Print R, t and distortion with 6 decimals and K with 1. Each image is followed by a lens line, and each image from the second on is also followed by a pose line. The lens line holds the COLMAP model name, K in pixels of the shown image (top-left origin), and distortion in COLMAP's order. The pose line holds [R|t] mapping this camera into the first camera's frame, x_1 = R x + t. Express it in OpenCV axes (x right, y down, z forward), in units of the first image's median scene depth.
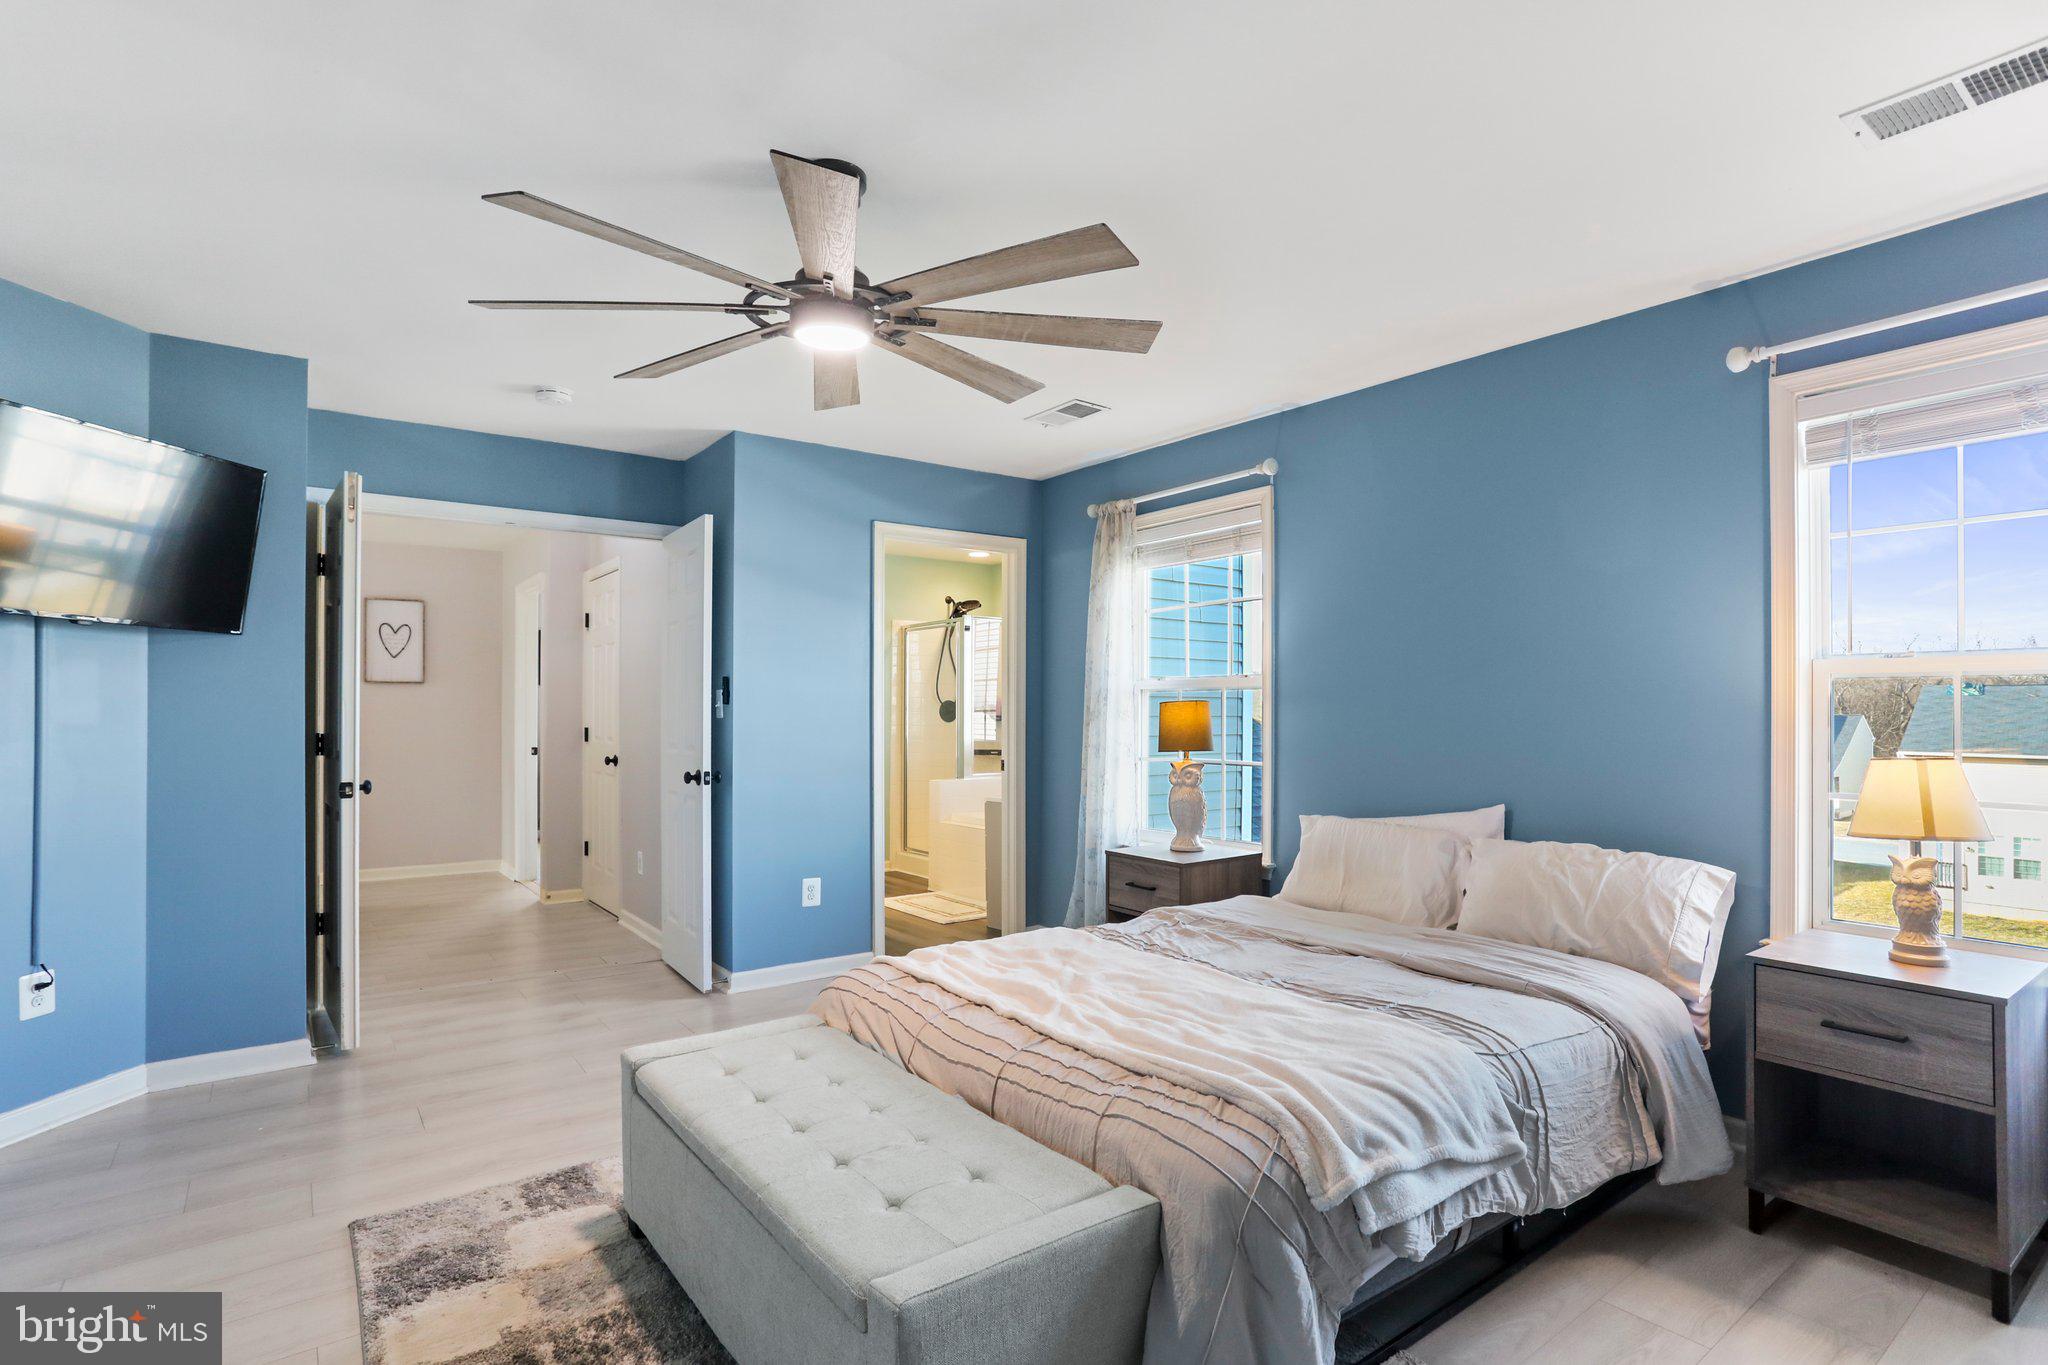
lens RADIAL K [[989.4, 0, 1029.1], [0, 989.4, 696.1], [0, 0, 1]] dist [-0.034197, 0.000250]
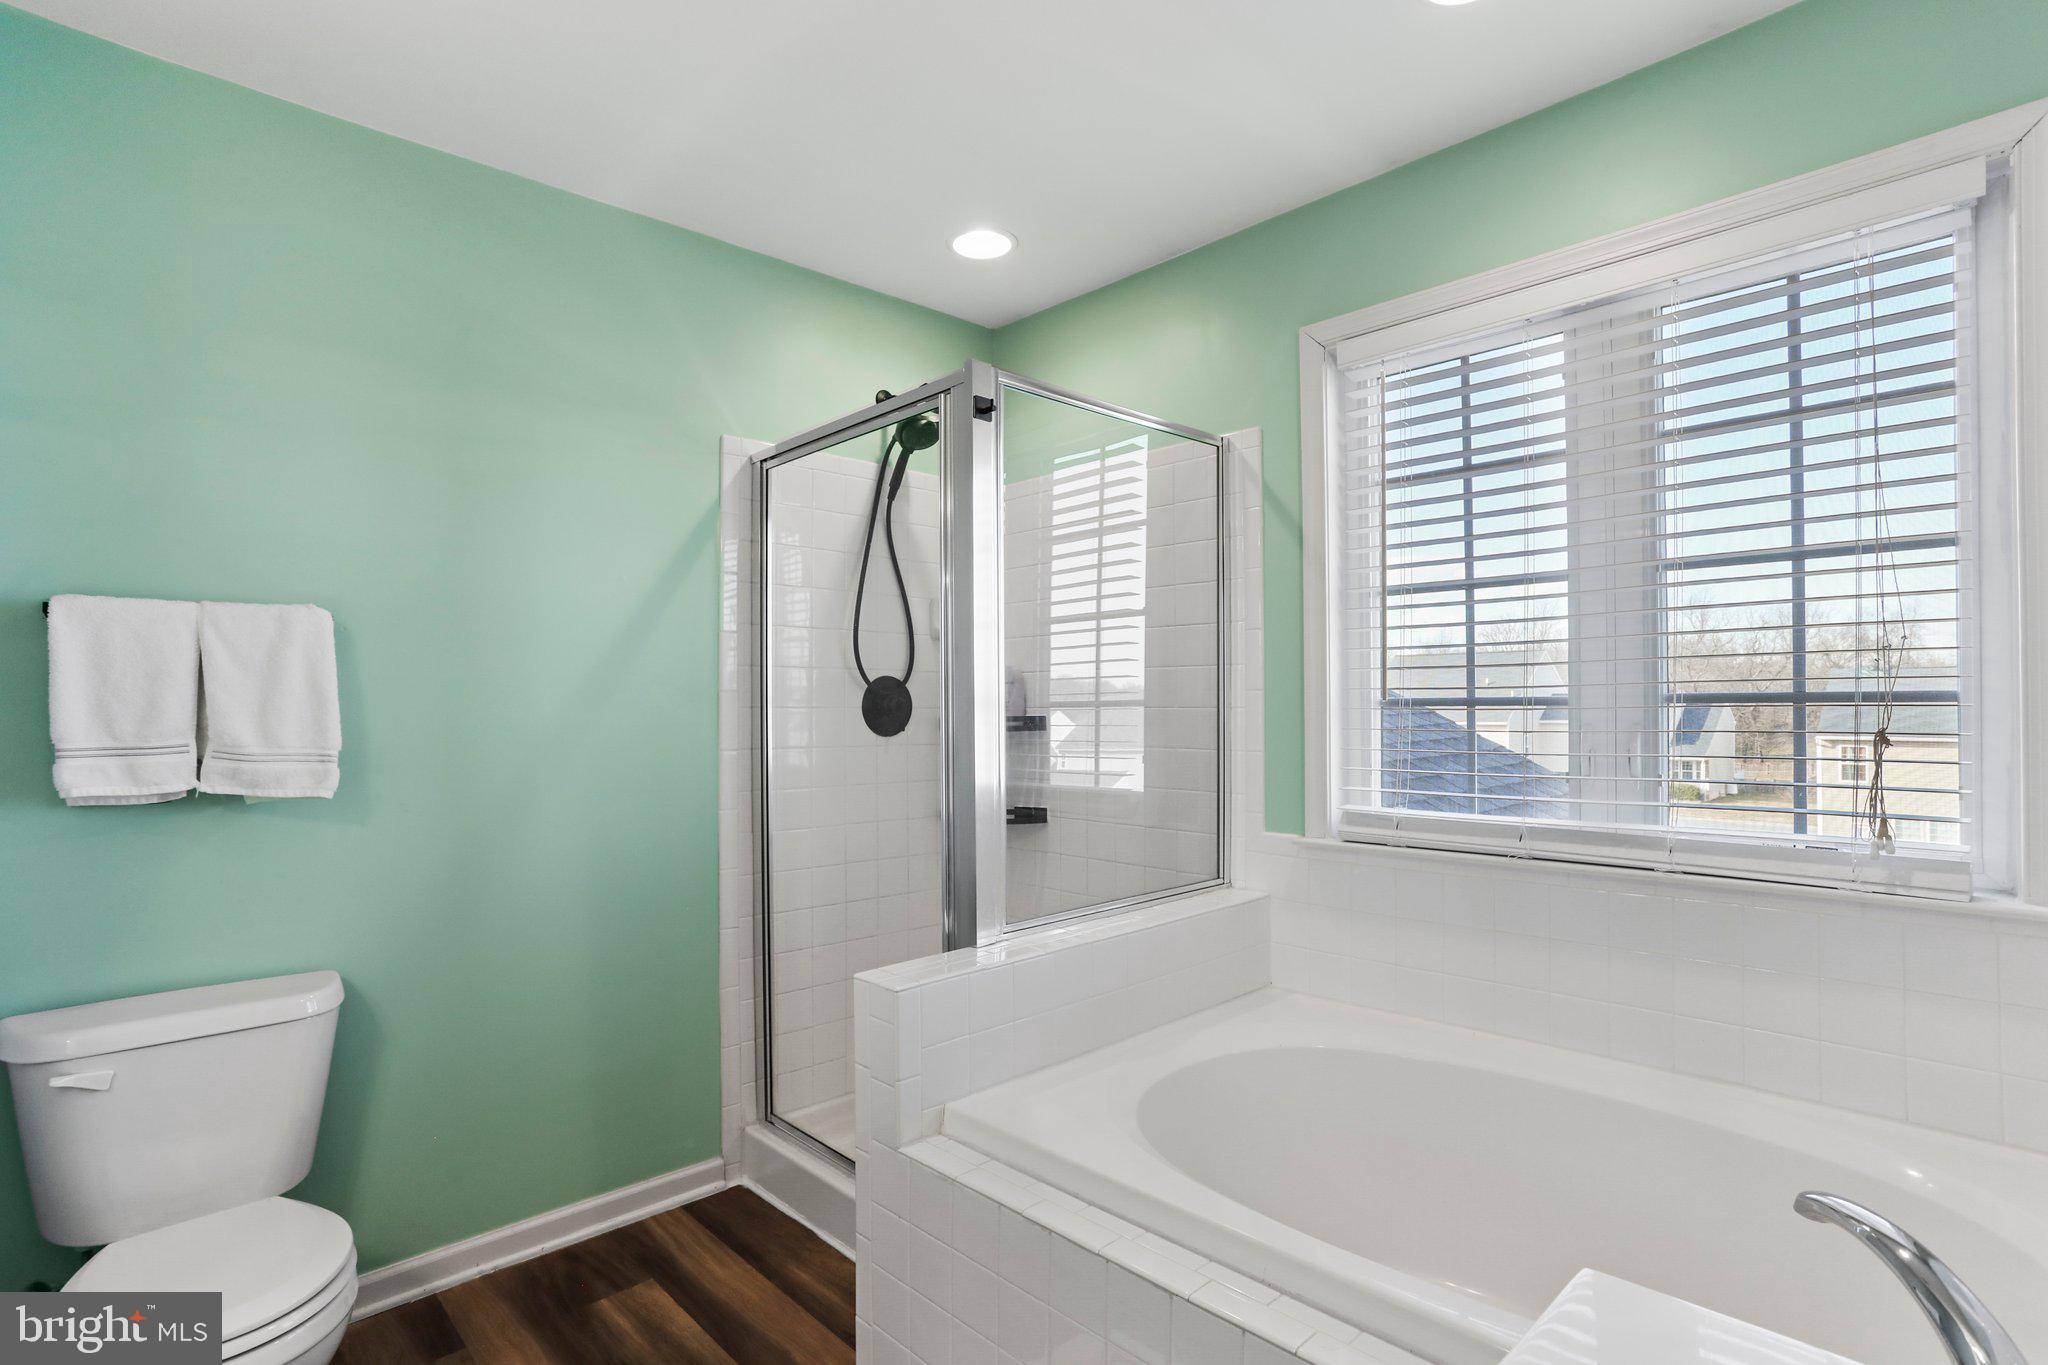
lens RADIAL K [[989.4, 0, 1029.1], [0, 989.4, 696.1], [0, 0, 1]] dist [-0.034197, 0.000250]
pose [[0.992541, -0.009616, 0.121529, -0.076814], [0.007942, 0.999867, 0.014257, 0.007649], [-0.121650, -0.013185, 0.992485, 0.657107]]
